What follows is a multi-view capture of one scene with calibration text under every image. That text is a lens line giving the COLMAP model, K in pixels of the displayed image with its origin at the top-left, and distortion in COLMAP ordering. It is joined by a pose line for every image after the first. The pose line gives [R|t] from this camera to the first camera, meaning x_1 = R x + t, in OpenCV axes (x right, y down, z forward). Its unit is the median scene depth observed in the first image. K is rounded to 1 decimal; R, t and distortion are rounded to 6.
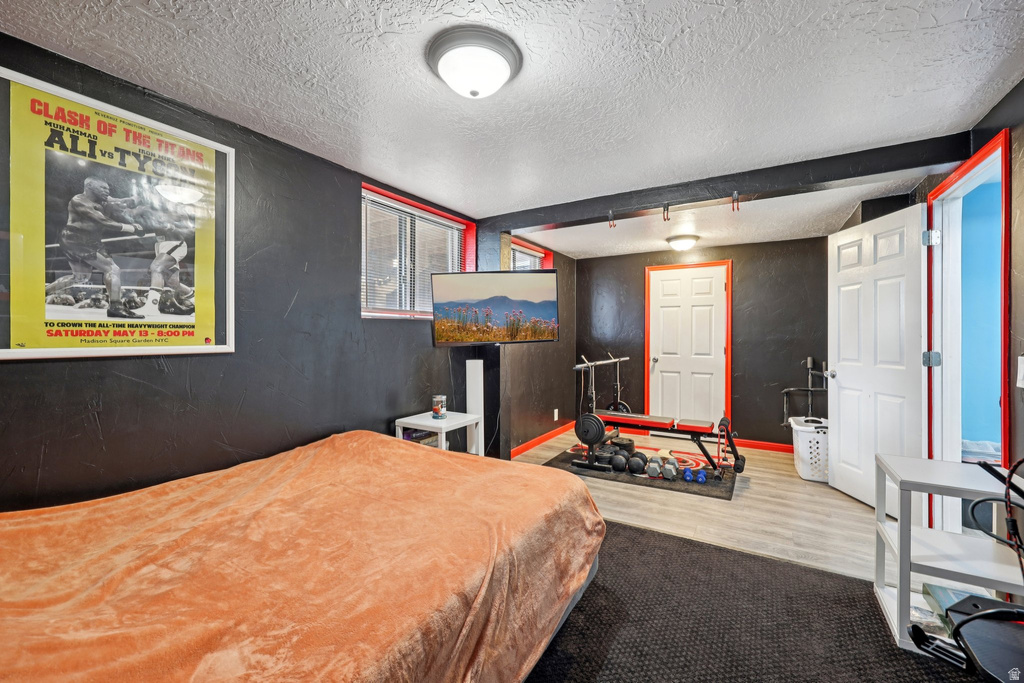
lens RADIAL K [[410.6, 0, 515.5], [0, 410.6, 339.1], [0, 0, 1]] dist [-0.001803, 0.000135]
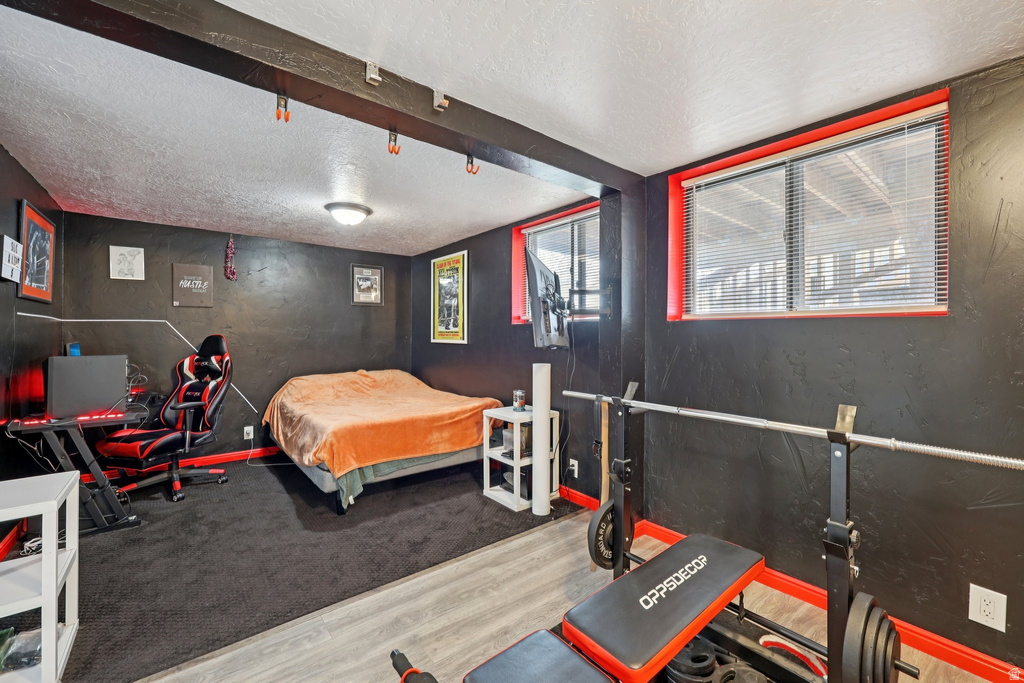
lens RADIAL K [[410.6, 0, 509.1], [0, 410.6, 332.8], [0, 0, 1]] dist [-0.001803, 0.000135]
pose [[-0.339234, -0.018959, -0.940511, 1.398893], [-0.028098, 0.999555, -0.010014, -0.011944], [0.940282, 0.023030, -0.339615, 2.151184]]
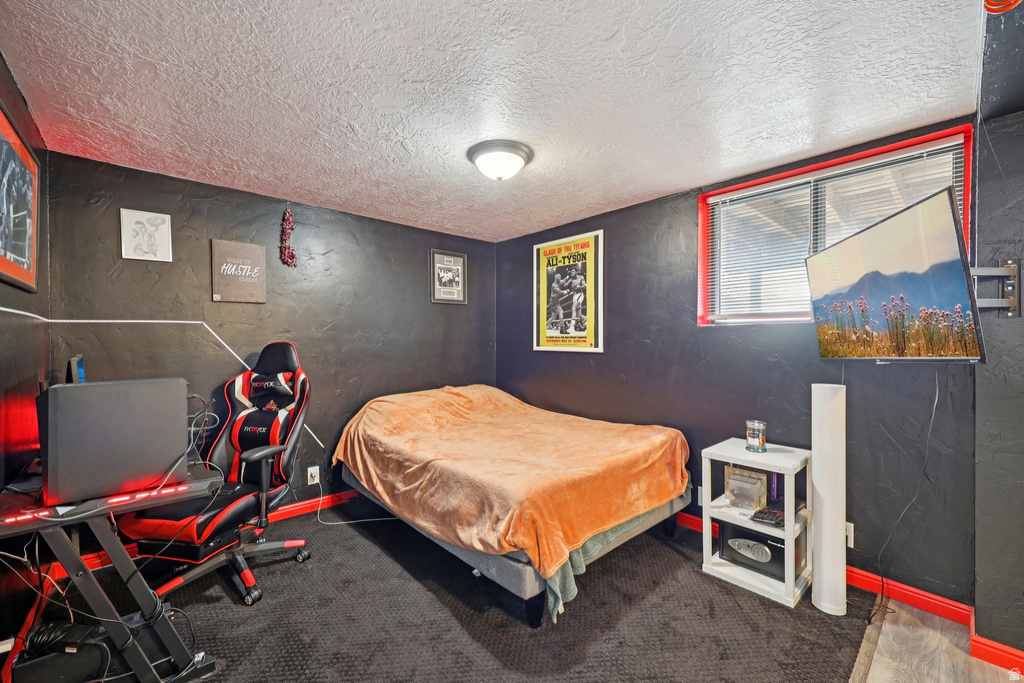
lens RADIAL K [[410.6, 0, 515.3], [0, 410.6, 343.7], [0, 0, 1]] dist [-0.001803, 0.000135]
pose [[-0.285371, -0.004111, -0.958408, 1.097697], [-0.024562, 0.999694, 0.003025, -0.000235], [0.958102, 0.024403, -0.285385, 1.259898]]
